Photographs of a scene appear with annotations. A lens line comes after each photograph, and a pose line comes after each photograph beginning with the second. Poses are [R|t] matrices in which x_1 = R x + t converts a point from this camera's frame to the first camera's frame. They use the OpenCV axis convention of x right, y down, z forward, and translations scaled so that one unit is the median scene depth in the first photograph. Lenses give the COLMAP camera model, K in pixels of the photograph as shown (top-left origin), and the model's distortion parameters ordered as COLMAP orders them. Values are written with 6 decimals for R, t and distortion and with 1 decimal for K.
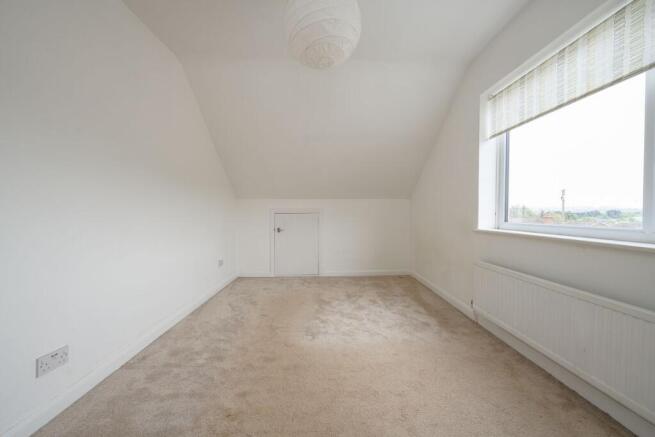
lens RADIAL K [[262.4, 0, 326.7], [0, 262.4, 220.2], [0, 0, 1]] dist [-0.003126, 0.000048]
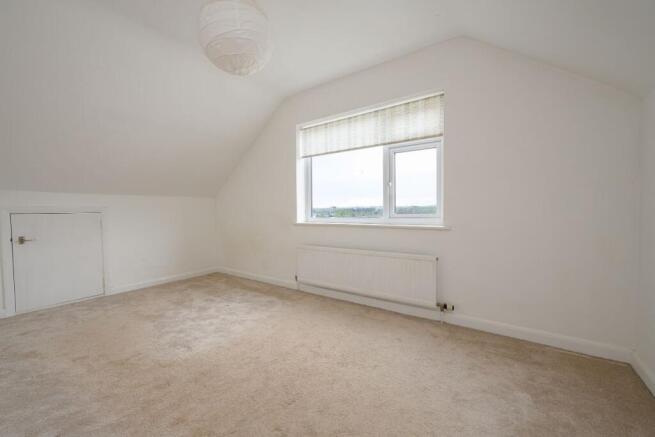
lens RADIAL K [[262.4, 0, 326.7], [0, 262.4, 220.2], [0, 0, 1]] dist [-0.003126, 0.000048]
pose [[0.597174, -0.034143, 0.801385, -0.437851], [0.031771, 0.999316, 0.018901, 0.000402], [-0.801482, 0.014173, 0.597850, 0.050963]]
